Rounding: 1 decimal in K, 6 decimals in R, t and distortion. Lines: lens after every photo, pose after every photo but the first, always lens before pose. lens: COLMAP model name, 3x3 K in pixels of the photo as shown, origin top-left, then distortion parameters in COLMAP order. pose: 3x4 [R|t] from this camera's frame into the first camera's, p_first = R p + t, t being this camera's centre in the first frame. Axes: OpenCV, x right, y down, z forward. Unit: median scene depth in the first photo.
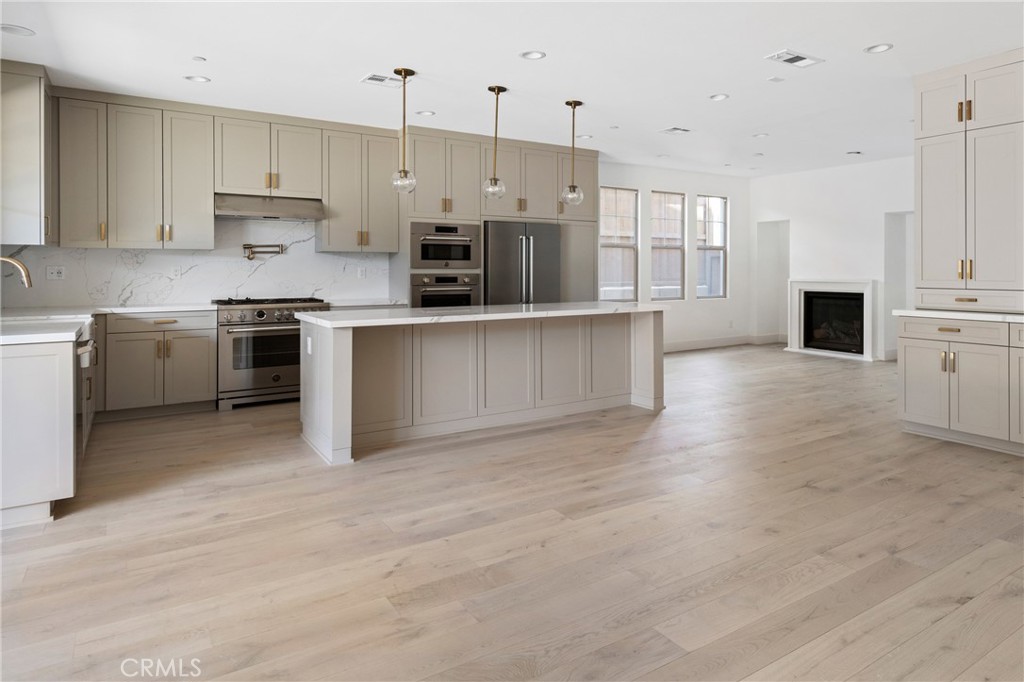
lens RADIAL K [[645.7, 0, 611.4], [0, 645.7, 266.1], [0, 0, 1]] dist [0.003464, -0.001185]
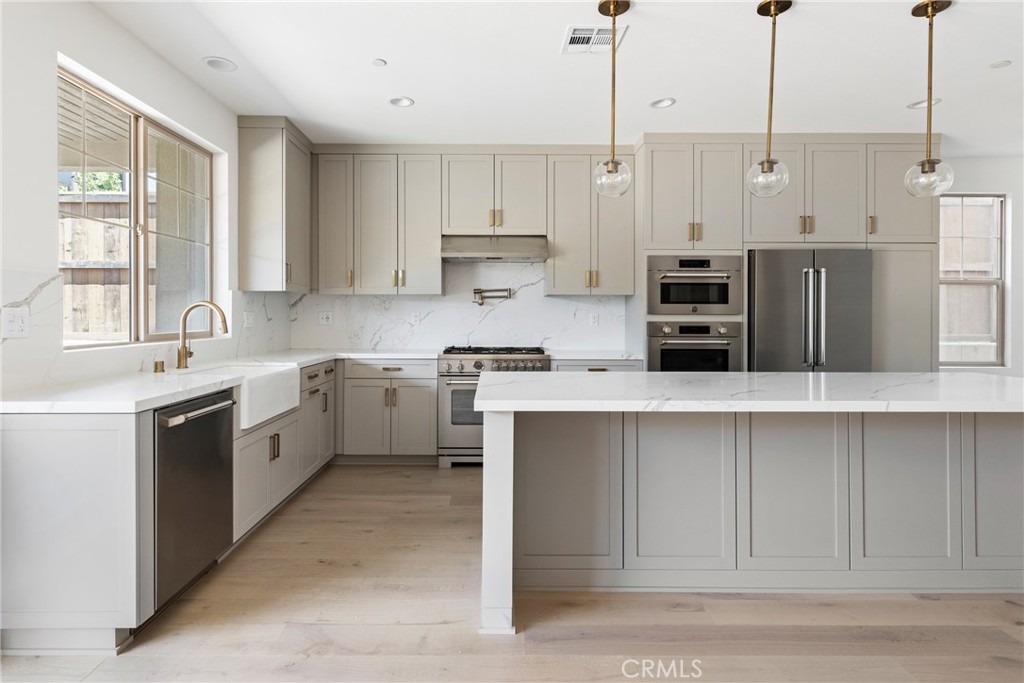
lens RADIAL K [[529.3, 0, 498.7], [0, 529.3, 315.9], [0, 0, 1]] dist [0.002818, -0.000061]
pose [[0.805606, 0.003000, -0.592444, -0.078192], [0.000166, 0.999986, 0.005289, 0.001713], [0.592451, -0.004360, 0.805595, 0.392606]]
